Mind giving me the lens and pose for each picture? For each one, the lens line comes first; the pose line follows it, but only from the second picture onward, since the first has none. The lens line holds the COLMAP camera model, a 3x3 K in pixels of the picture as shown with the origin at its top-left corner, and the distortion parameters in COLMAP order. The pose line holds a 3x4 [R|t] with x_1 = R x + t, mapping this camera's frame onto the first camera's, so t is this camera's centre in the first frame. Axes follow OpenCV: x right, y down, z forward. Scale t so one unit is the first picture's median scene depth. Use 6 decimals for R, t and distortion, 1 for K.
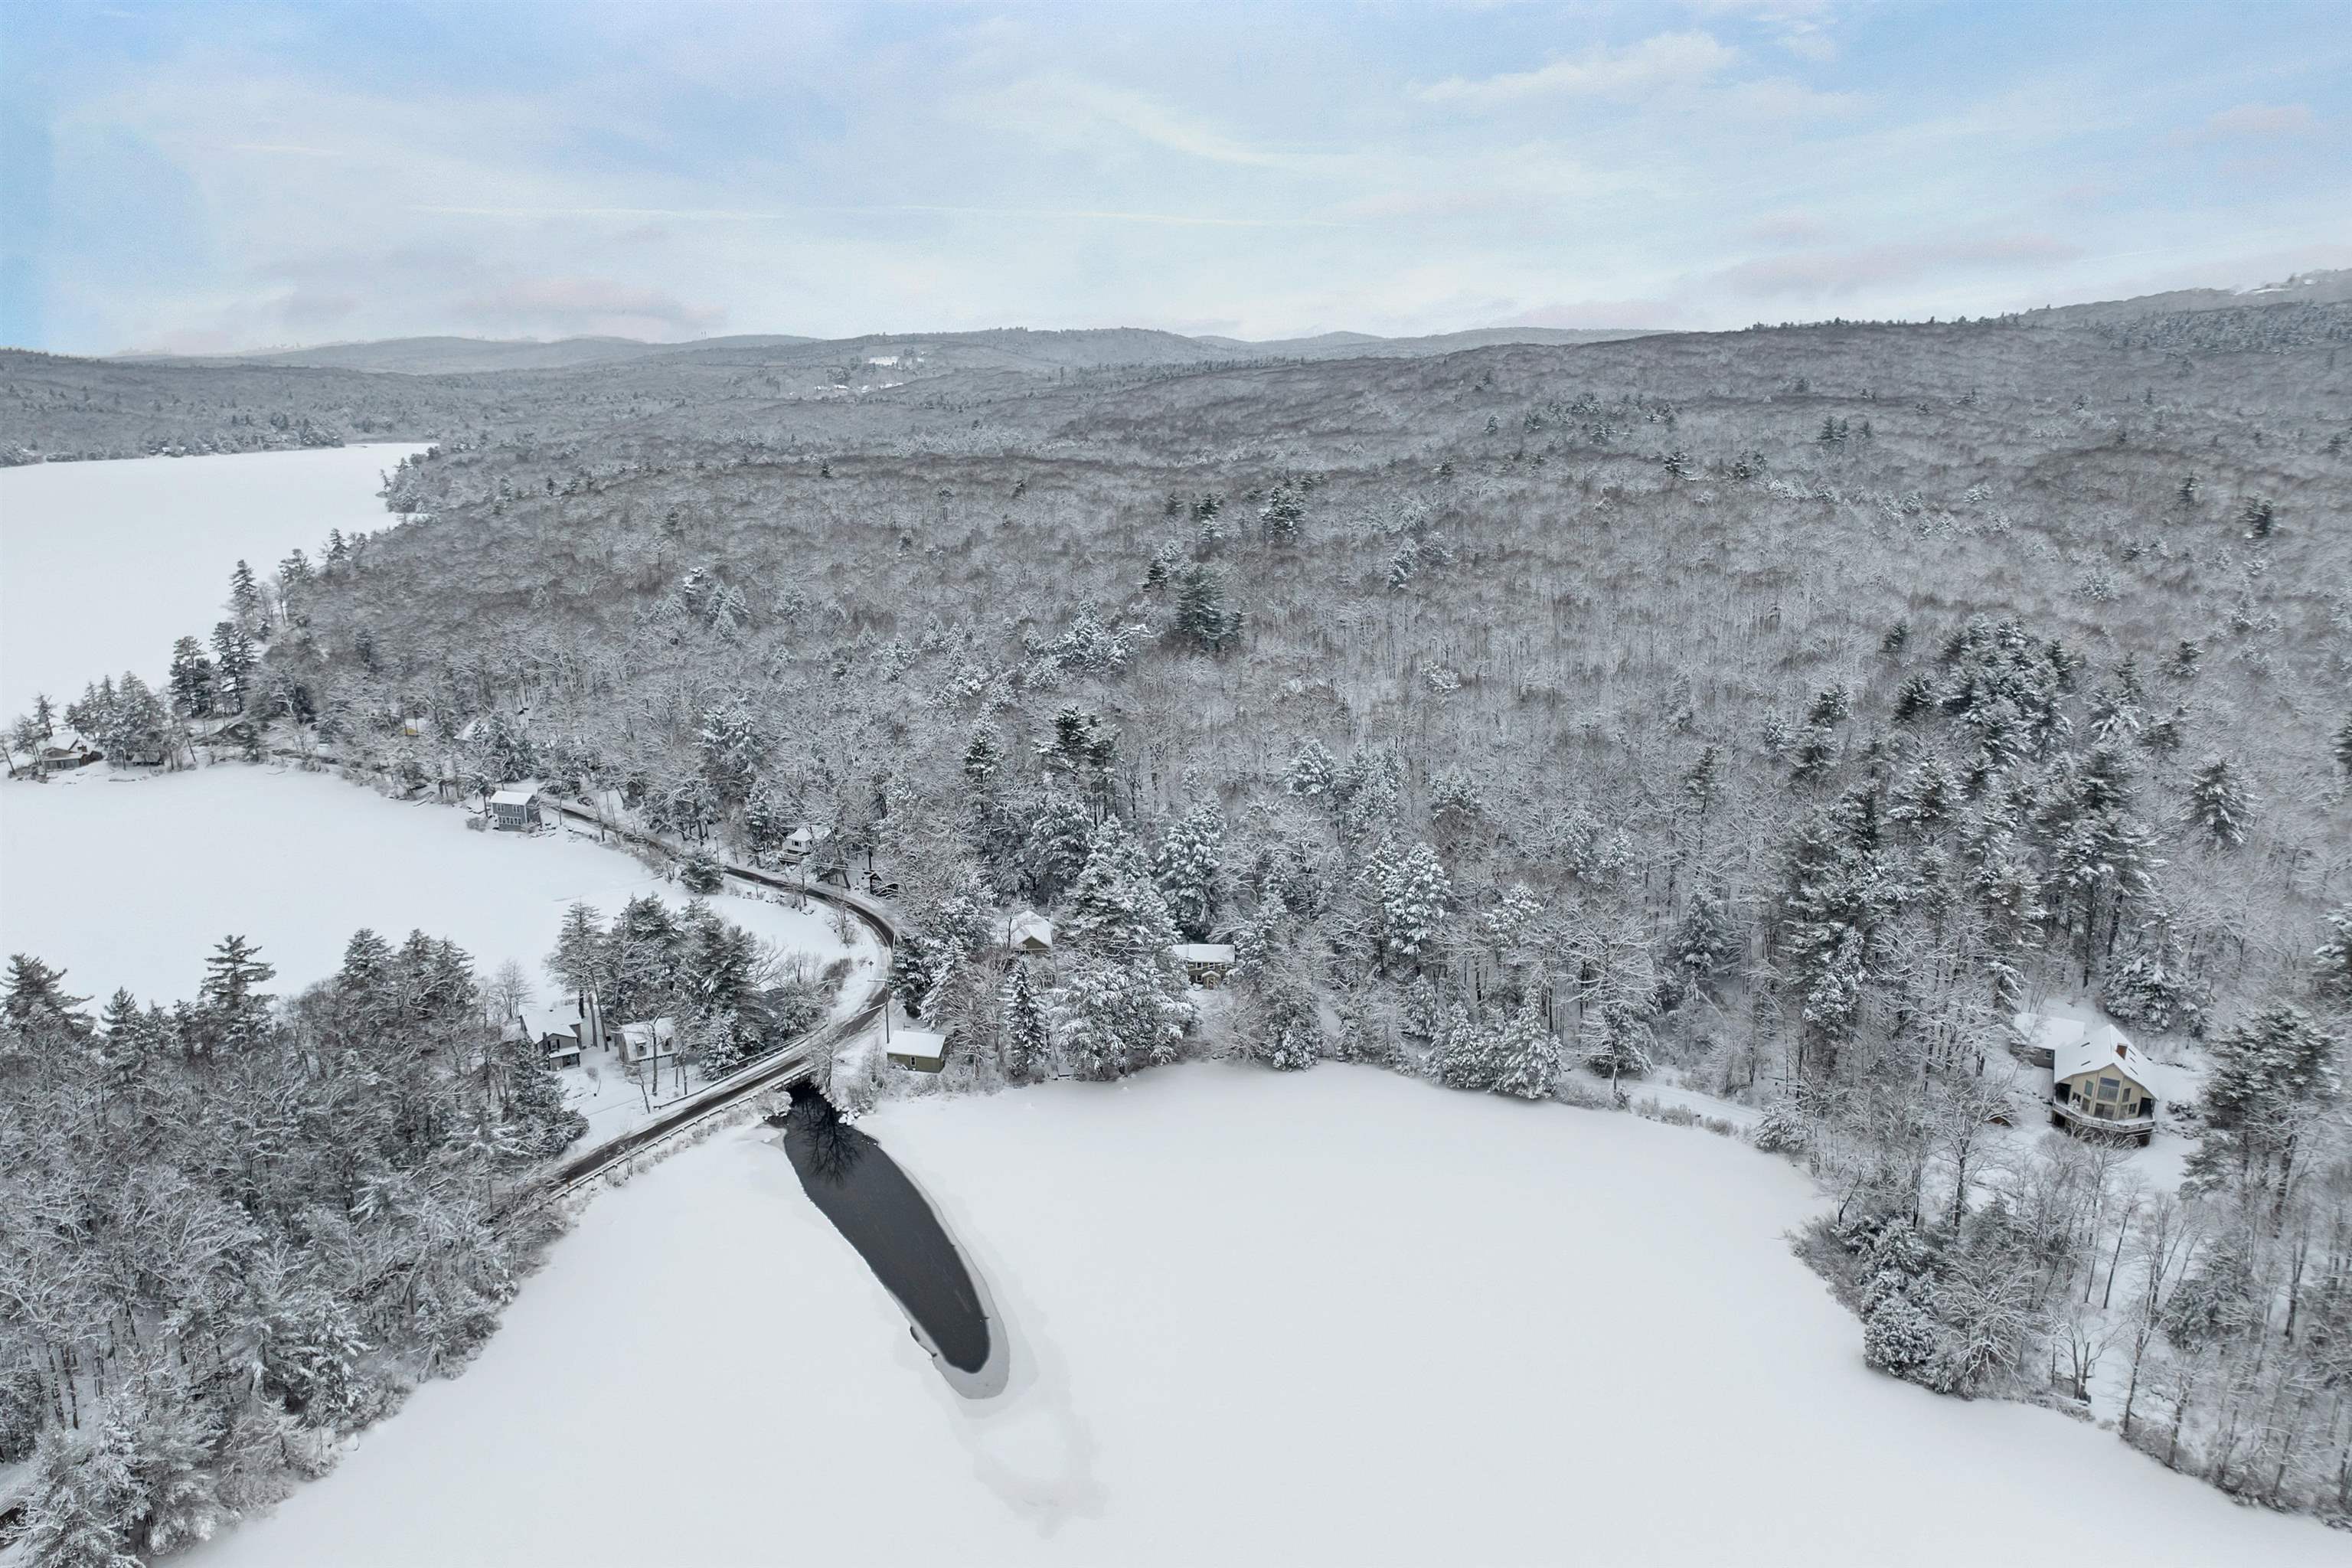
lens RADIAL K [[1784.3, 0, 1164.6], [0, 1784.3, 780.2], [0, 0, 1]] dist [-0.044732, 0.006656]
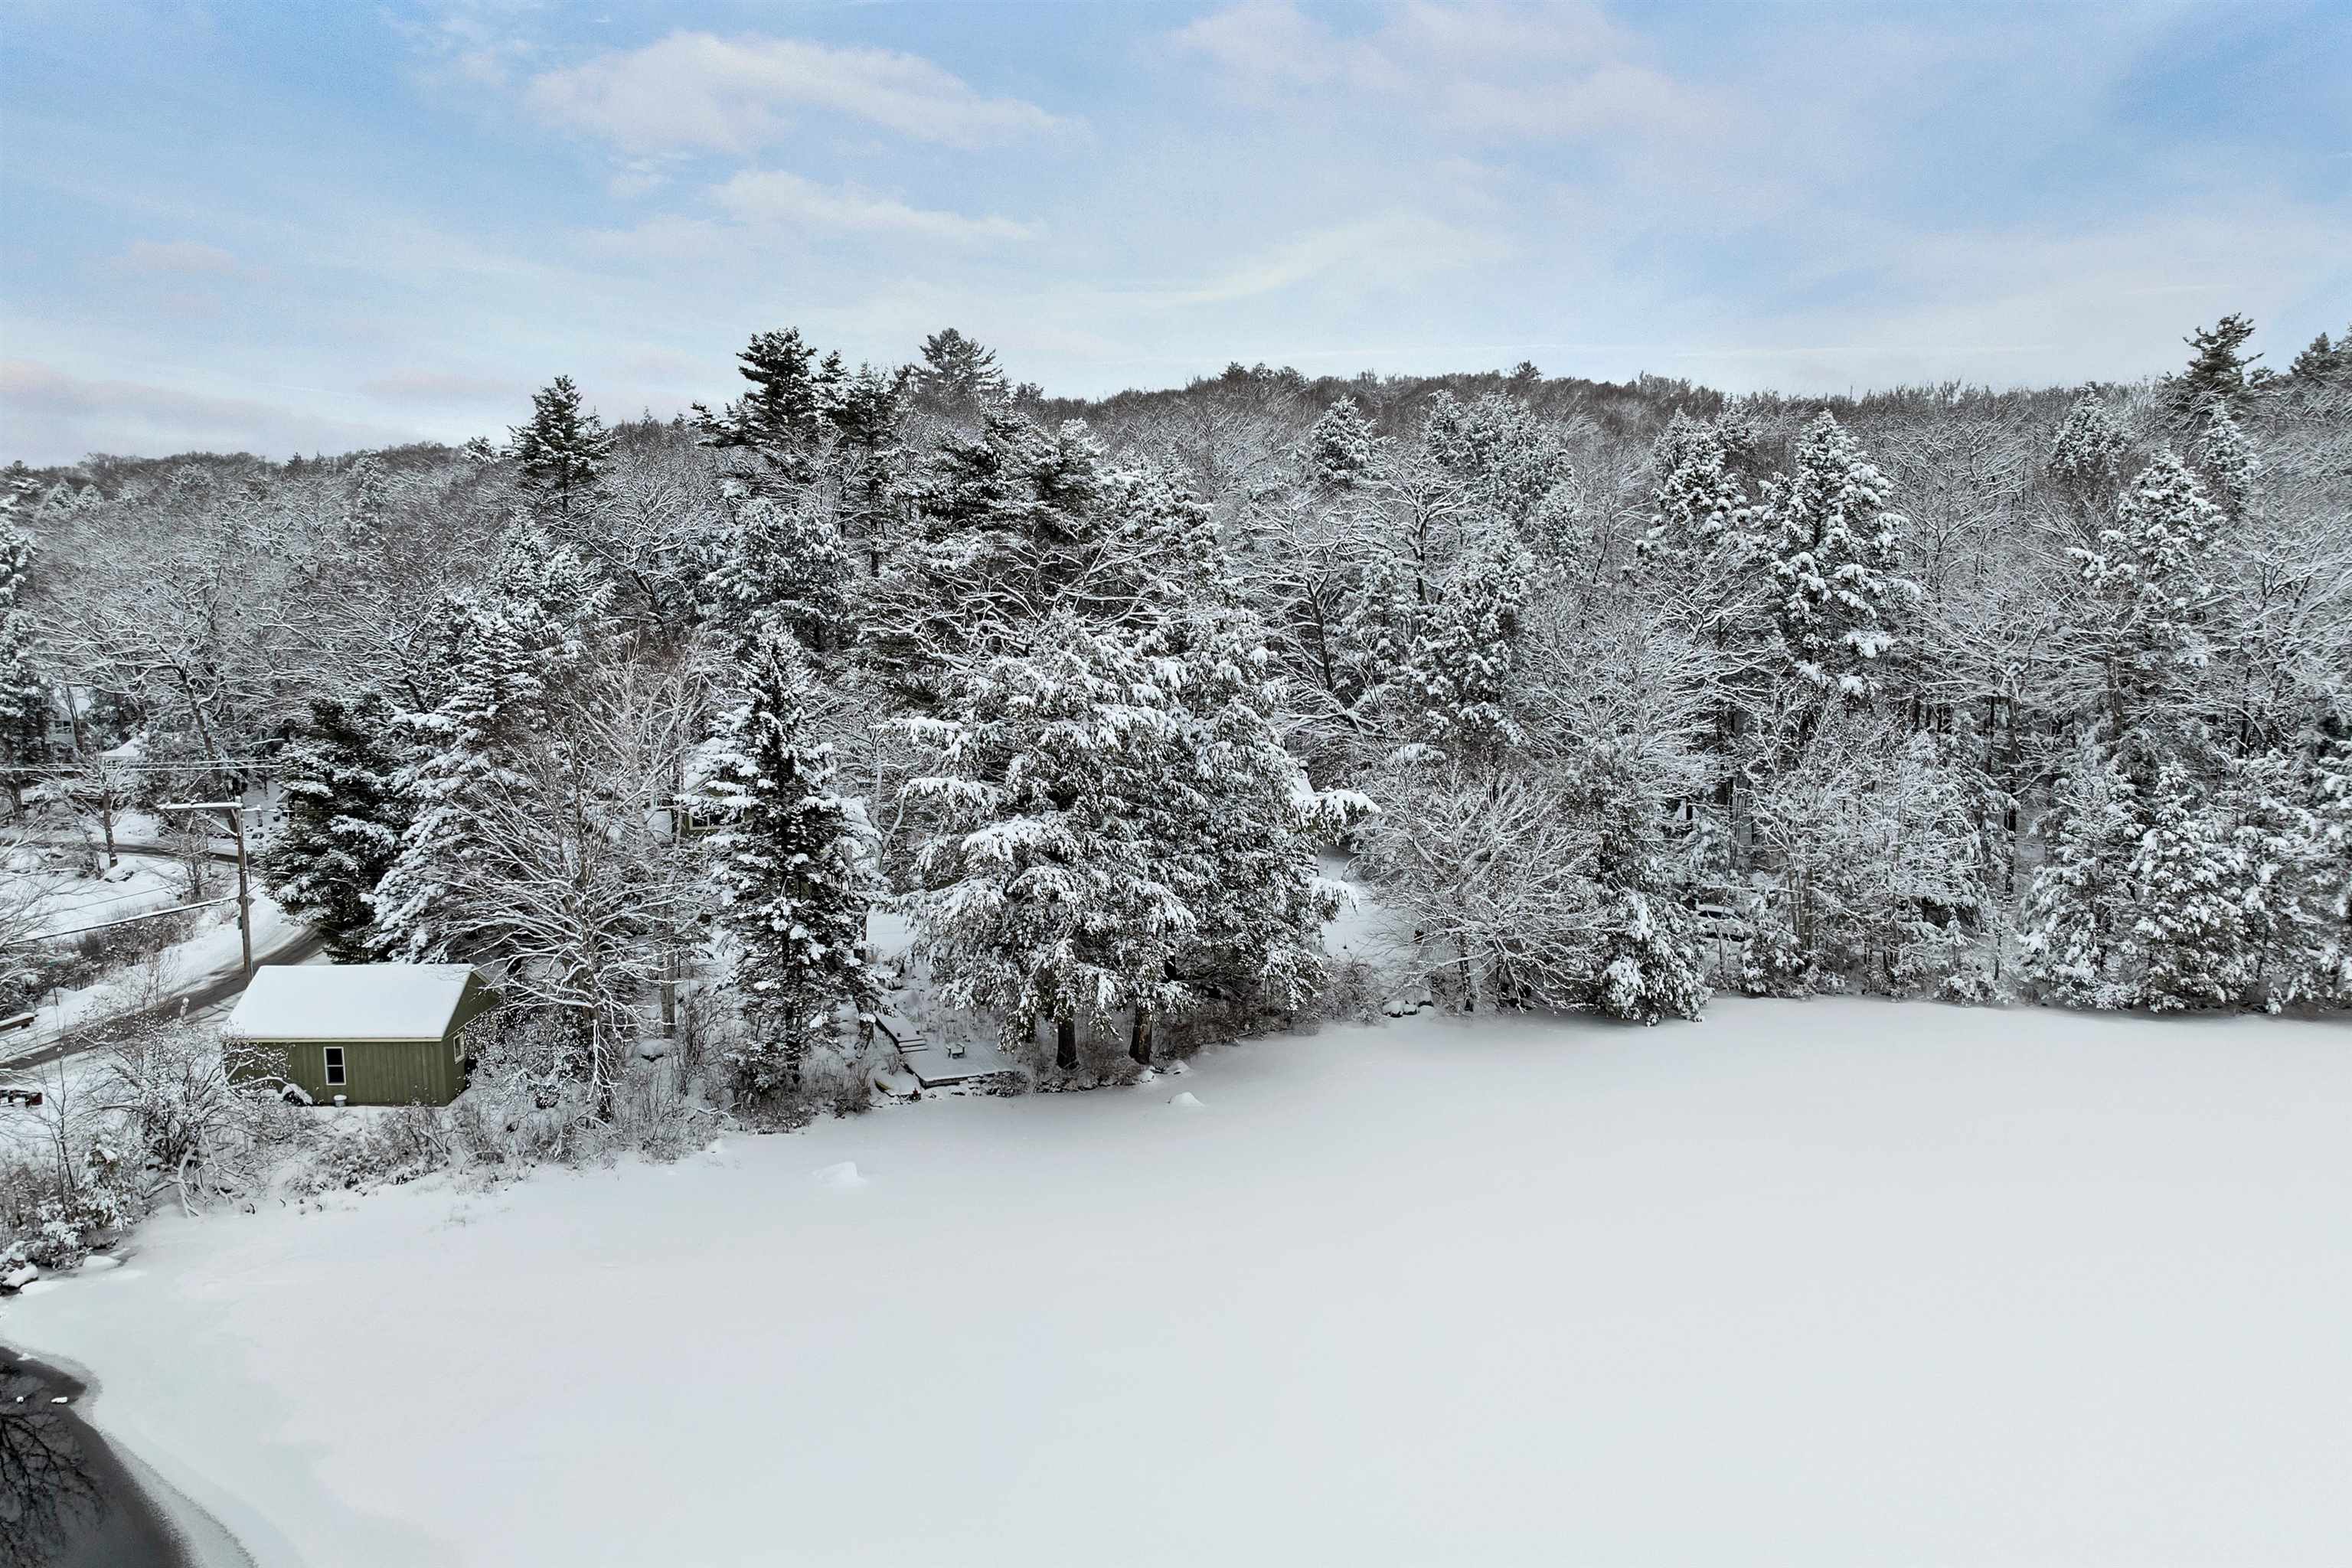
lens RADIAL K [[1784.3, 0, 1195.7], [0, 1784.3, 791.4], [0, 0, 1]] dist [-0.044732, 0.006656]
pose [[0.966300, -0.040608, 0.254194, -0.086564], [0.075963, 0.988487, -0.130858, 0.161700], [-0.245953, 0.145757, 0.958260, 0.732290]]
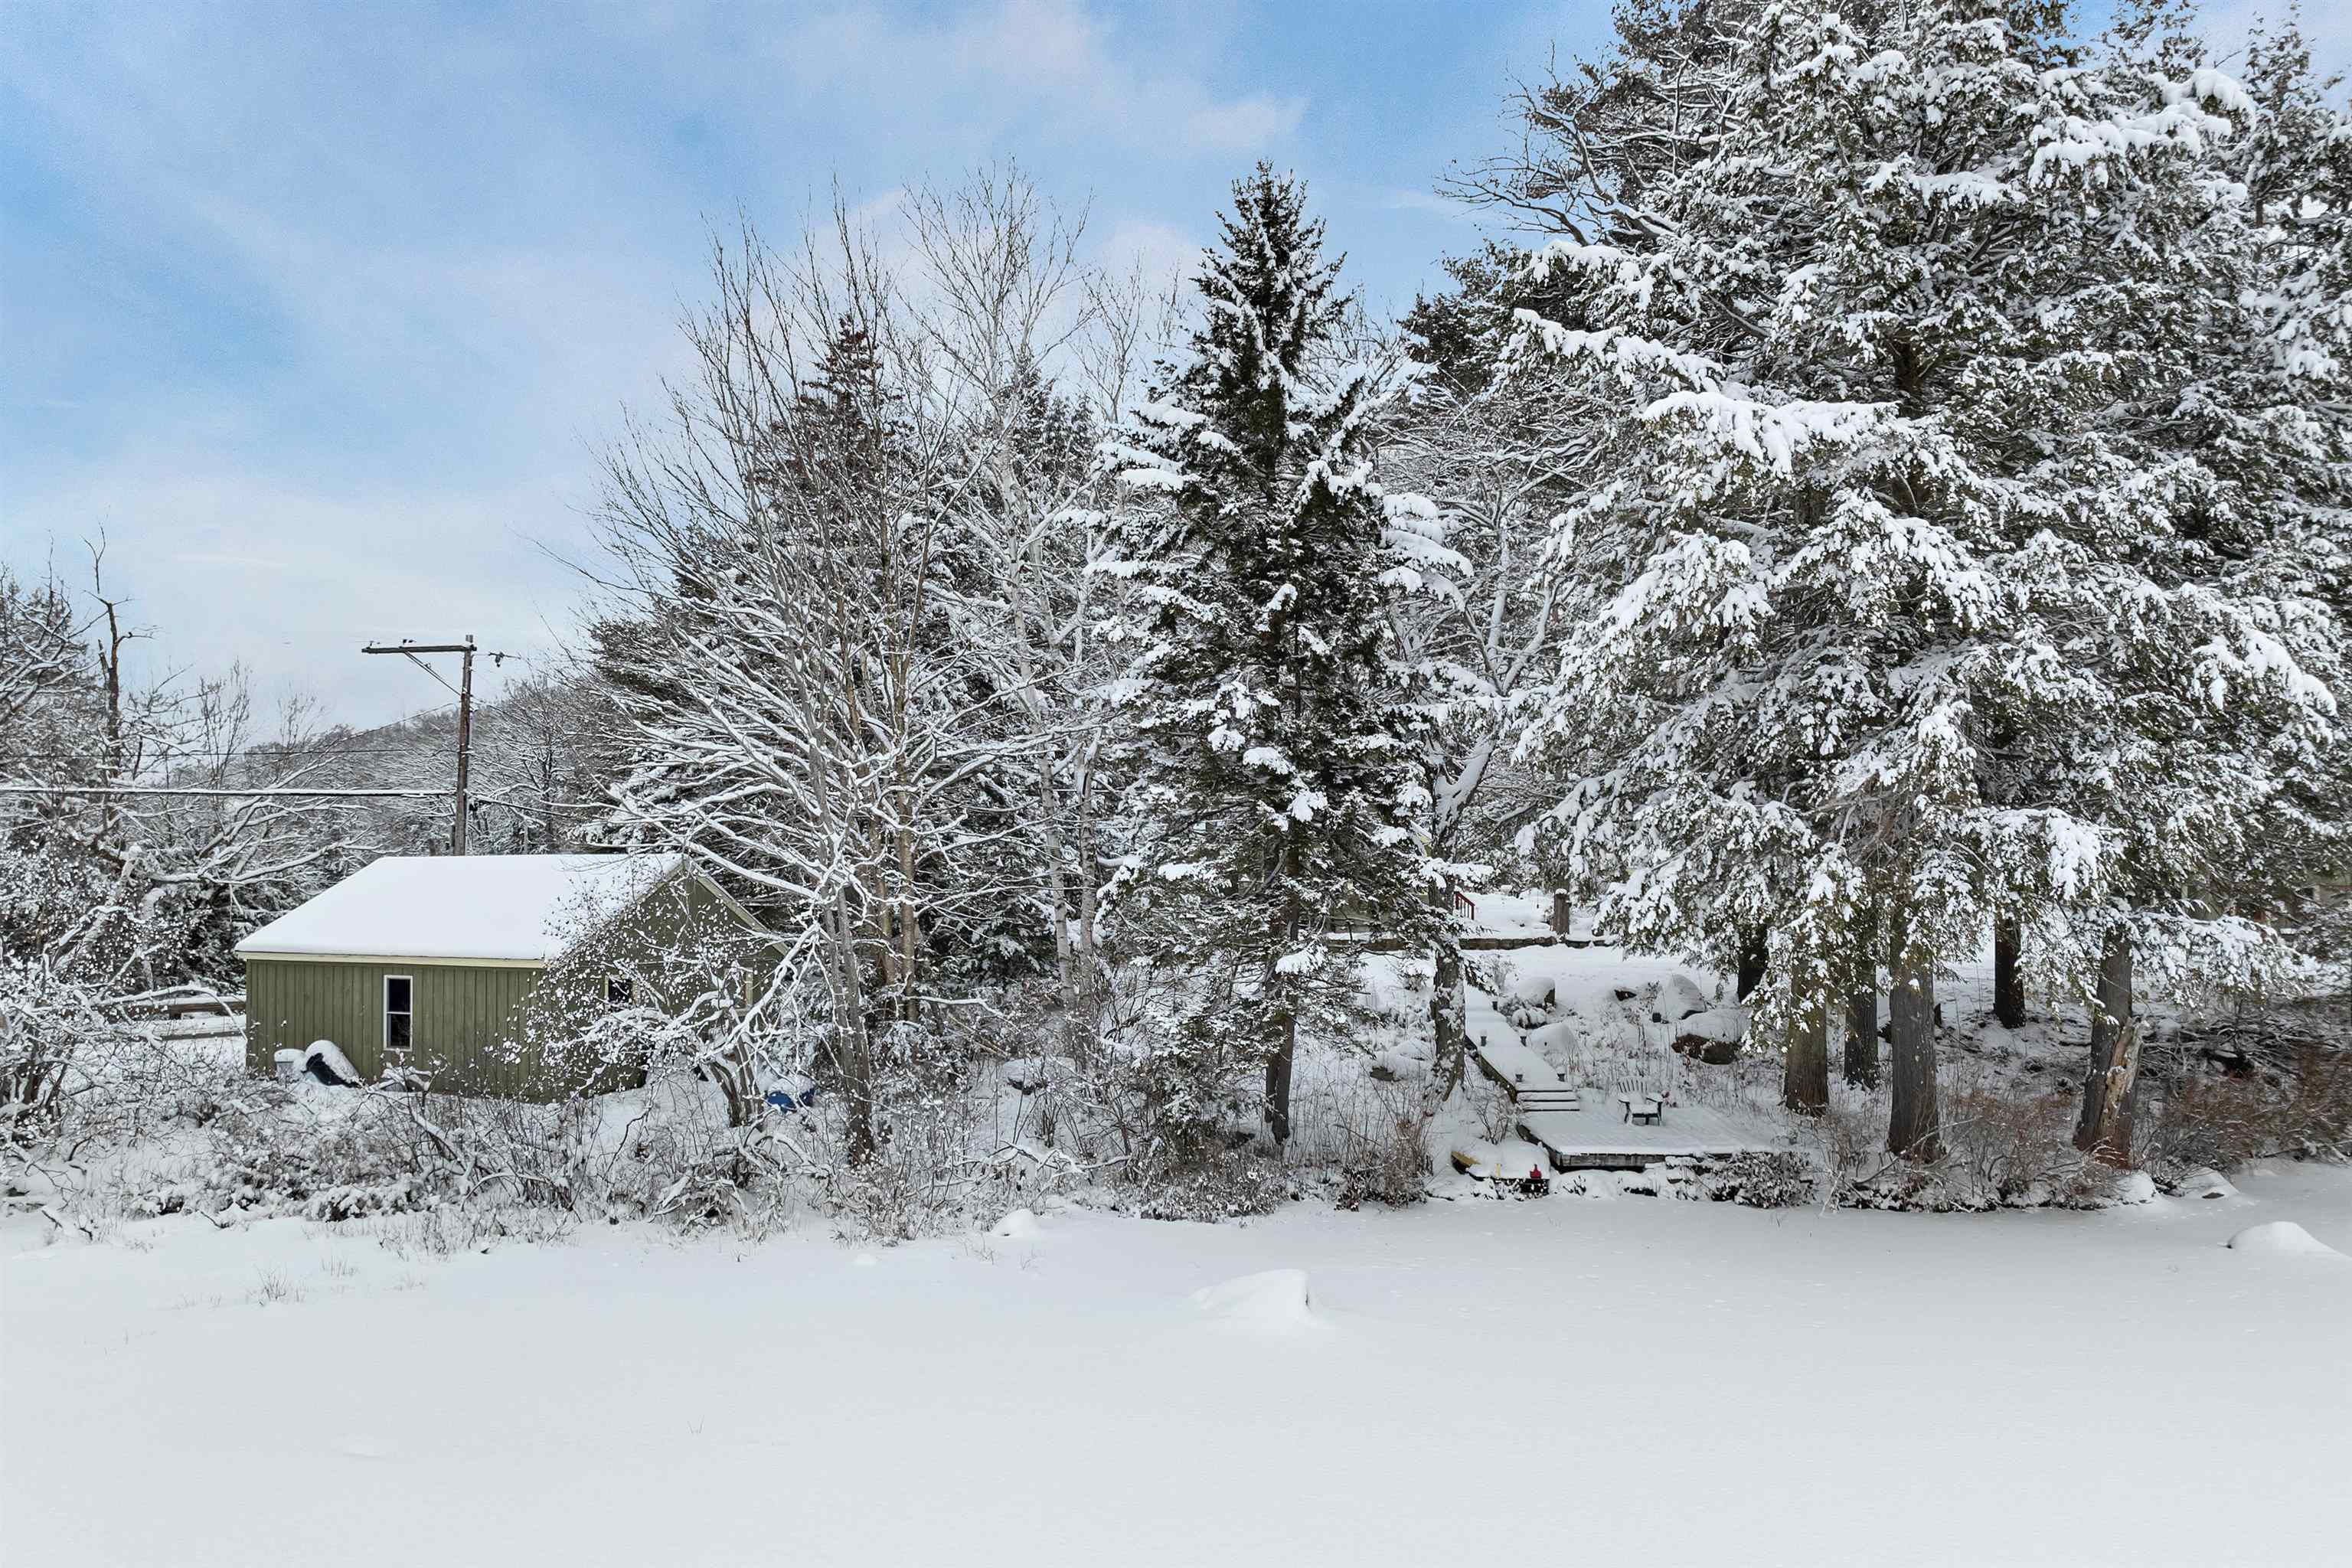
lens RADIAL K [[1784.3, 0, 1181.1], [0, 1784.3, 797.2], [0, 0, 1]] dist [-0.044732, 0.006656]
pose [[0.988182, -0.009722, -0.152980, -0.065894], [-0.034811, 0.957680, -0.285722, 0.178085], [0.149283, 0.287670, 0.946023, 0.889178]]
